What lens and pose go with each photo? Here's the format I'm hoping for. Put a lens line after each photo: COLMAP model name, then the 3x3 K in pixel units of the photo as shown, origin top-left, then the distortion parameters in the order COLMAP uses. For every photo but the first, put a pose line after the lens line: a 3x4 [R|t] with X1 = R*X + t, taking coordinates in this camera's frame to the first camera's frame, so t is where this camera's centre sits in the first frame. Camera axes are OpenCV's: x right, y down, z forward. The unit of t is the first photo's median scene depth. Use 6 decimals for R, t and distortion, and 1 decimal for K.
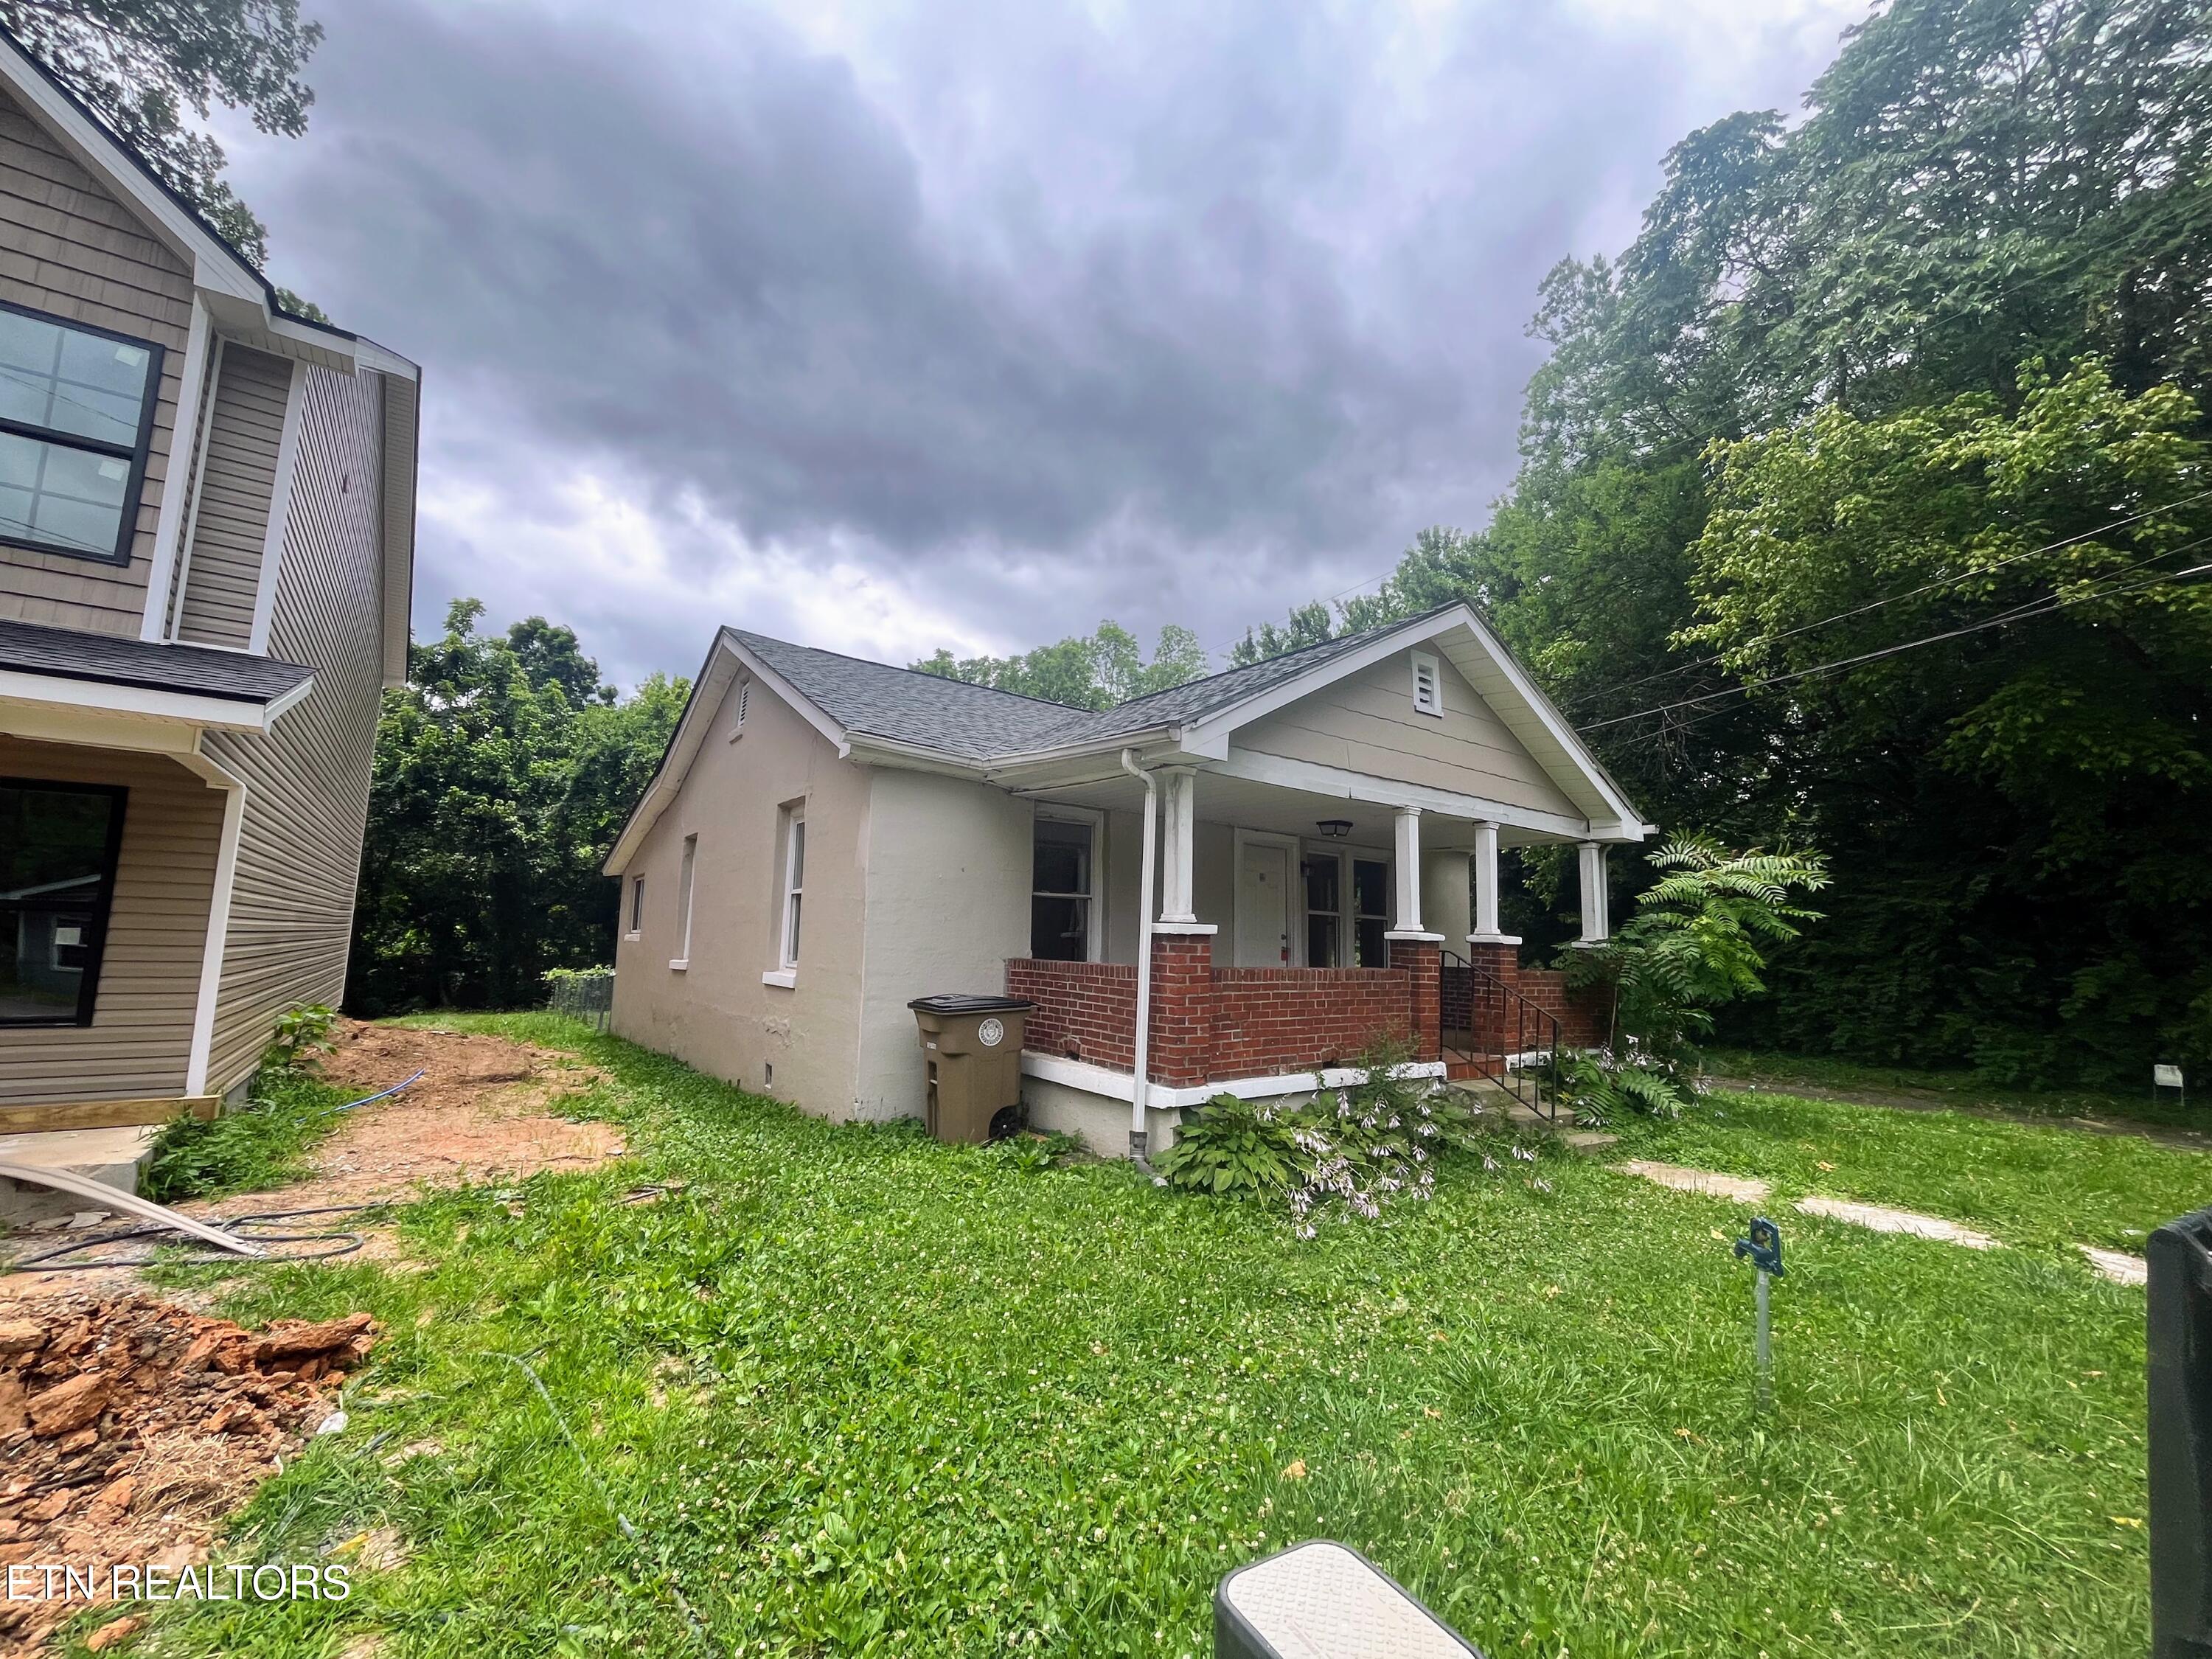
lens RADIAL K [[903.2, 0, 1106.0], [0, 903.2, 829.5], [0, 0, 1]] dist [0.001542, 0.000519]
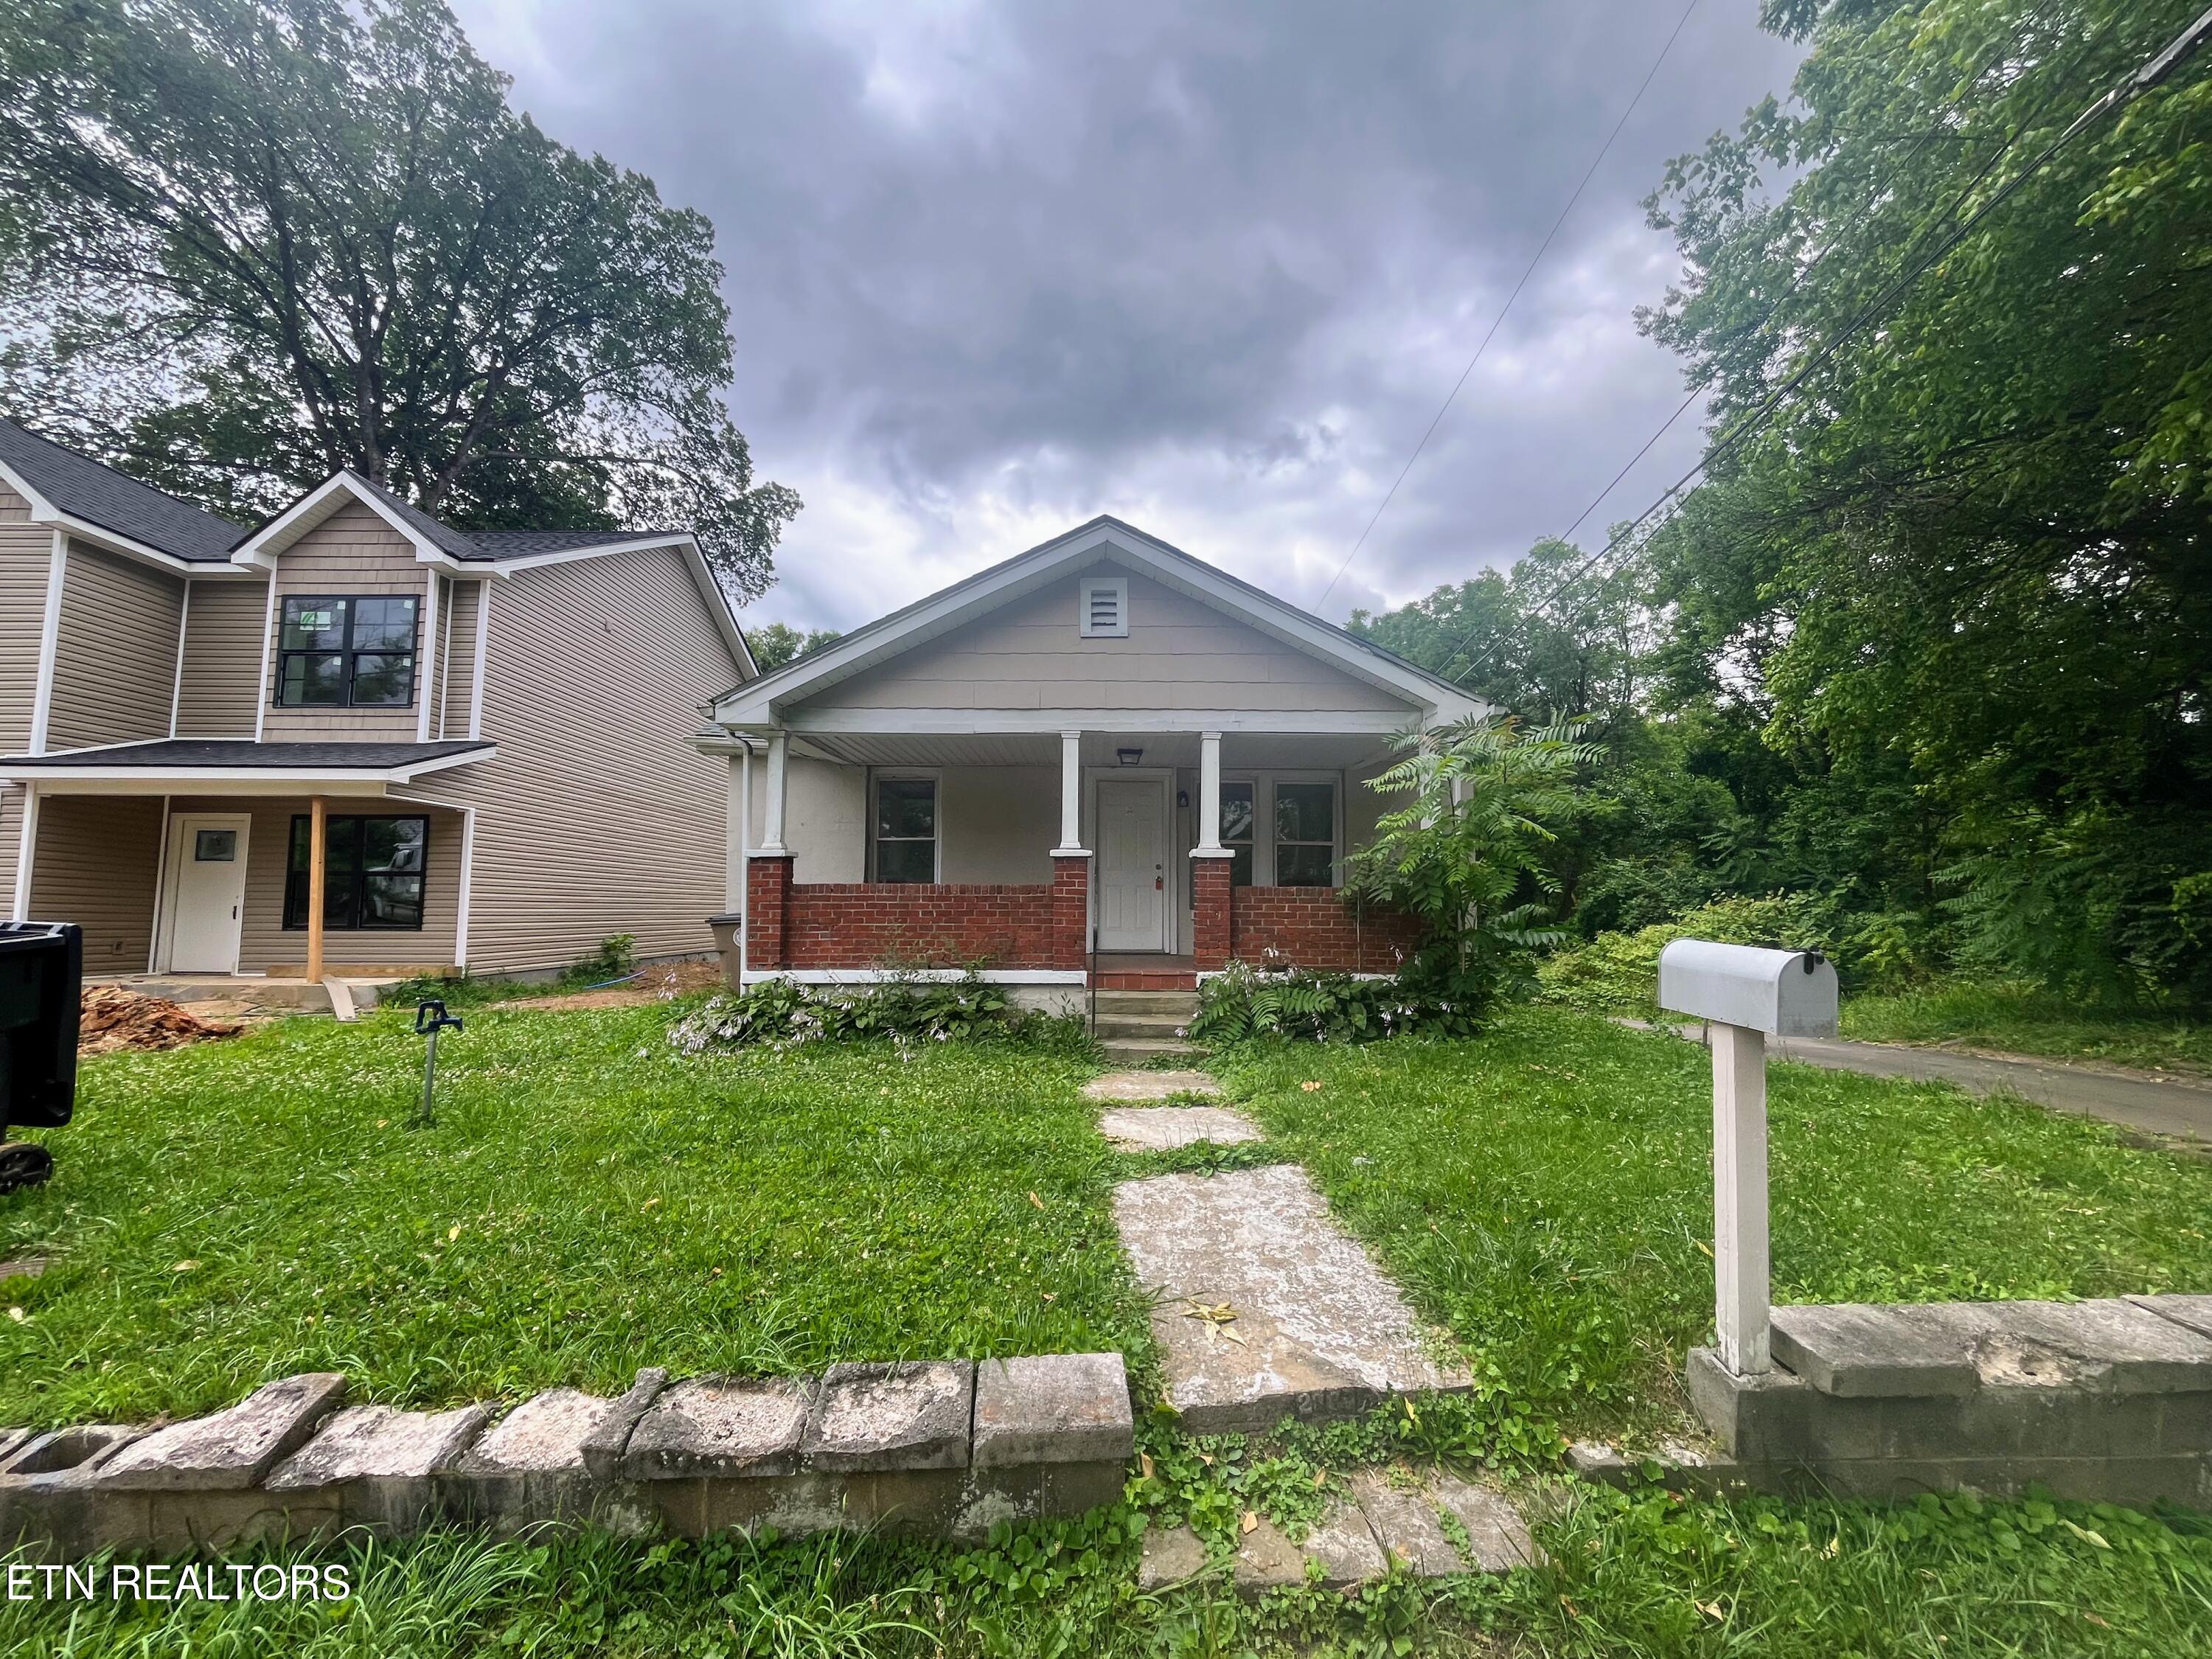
lens RADIAL K [[903.2, 0, 1106.0], [0, 903.2, 829.5], [0, 0, 1]] dist [0.001542, 0.000519]
pose [[0.807751, -0.074835, -0.584754, 0.986687], [0.091190, 0.995832, -0.001478, 0.095352], [0.582428, -0.052130, 0.811209, 0.172313]]
